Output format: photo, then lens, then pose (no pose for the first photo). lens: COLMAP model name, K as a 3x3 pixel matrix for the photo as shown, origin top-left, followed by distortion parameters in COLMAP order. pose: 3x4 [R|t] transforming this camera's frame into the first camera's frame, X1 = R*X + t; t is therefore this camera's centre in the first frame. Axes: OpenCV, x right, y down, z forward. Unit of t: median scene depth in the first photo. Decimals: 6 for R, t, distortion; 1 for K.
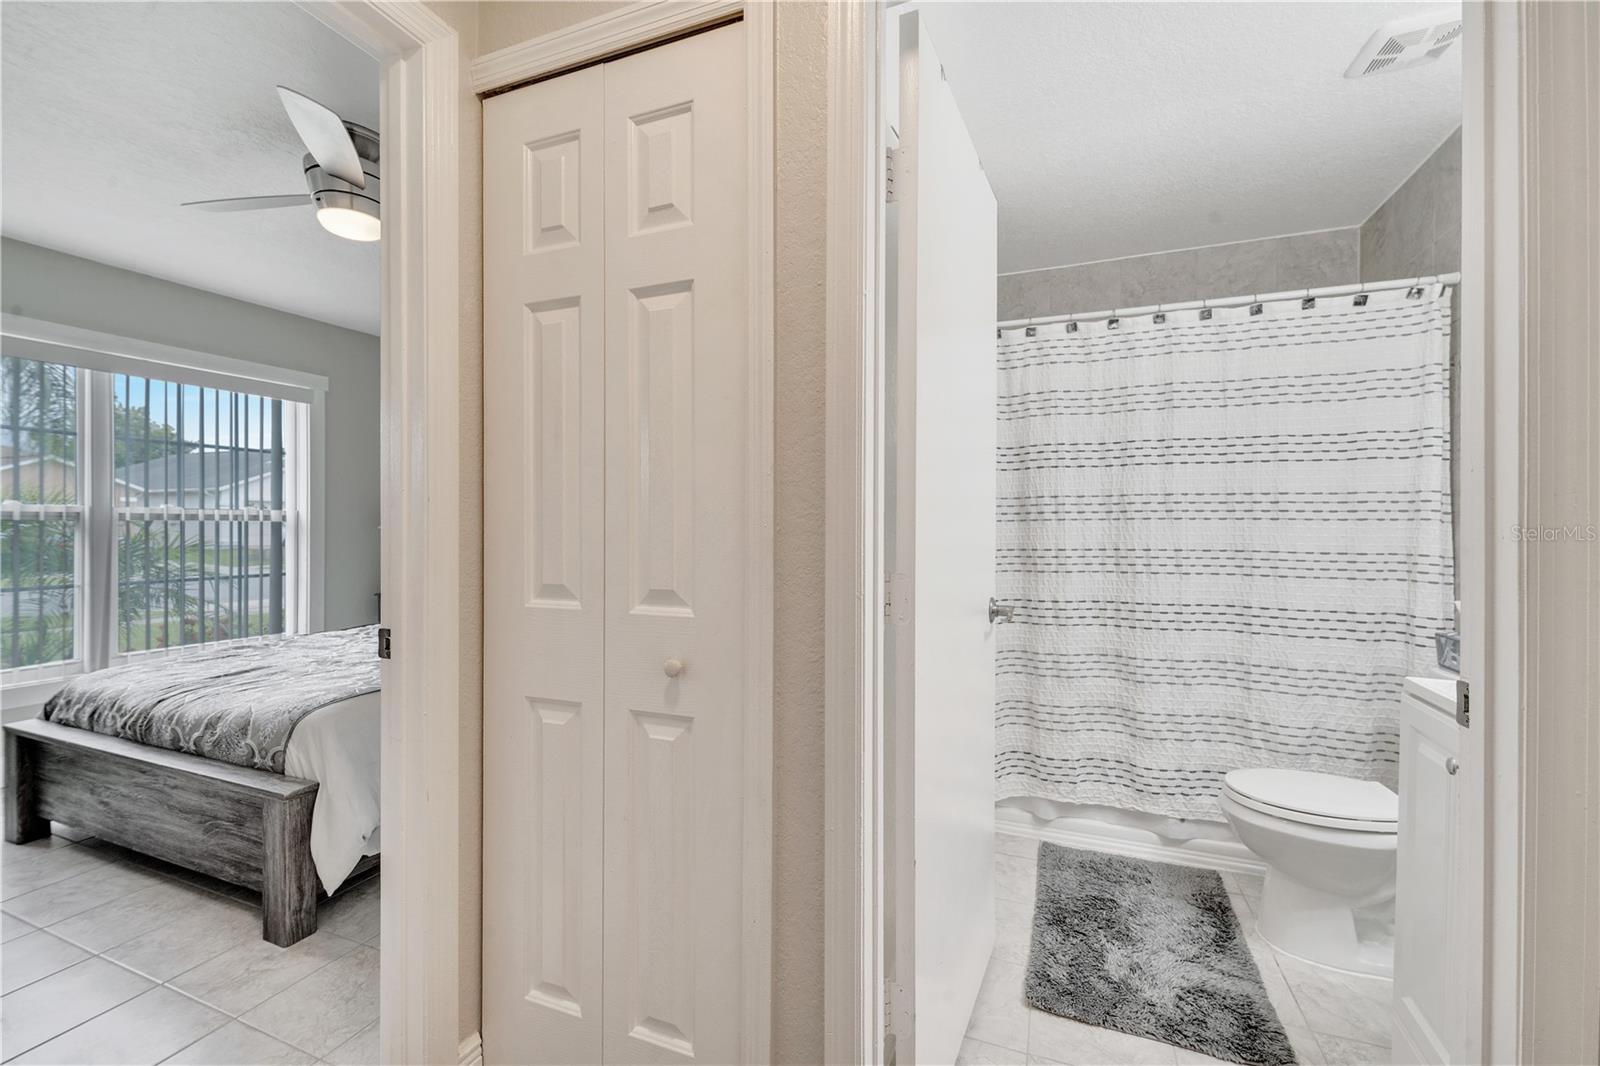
lens RADIAL K [[655.7, 0, 795.6], [0, 655.7, 528.5], [0, 0, 1]] dist [0.011725, -0.007233]
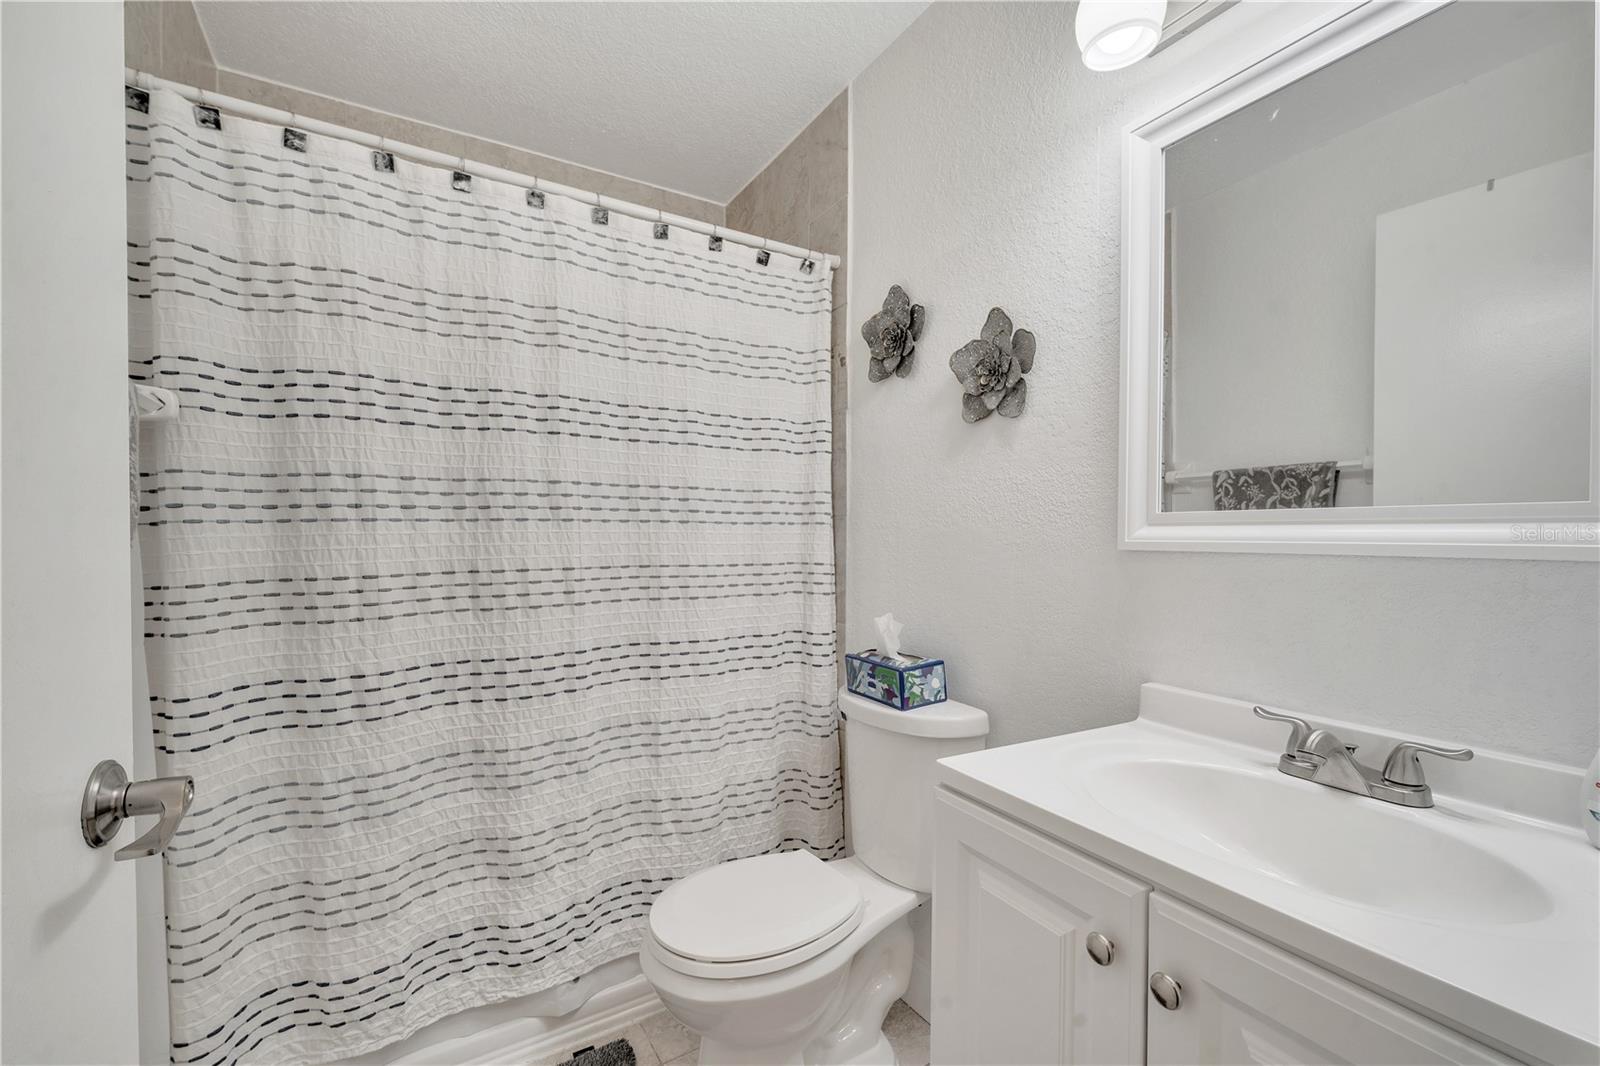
lens RADIAL K [[655.7, 0, 792.0], [0, 655.7, 541.7], [0, 0, 1]] dist [0.011725, -0.007233]
pose [[0.592900, -0.013254, 0.805167, 0.189970], [0.006941, 0.999912, 0.011349, 0.000525], [-0.805246, -0.001141, 0.592939, 0.434342]]
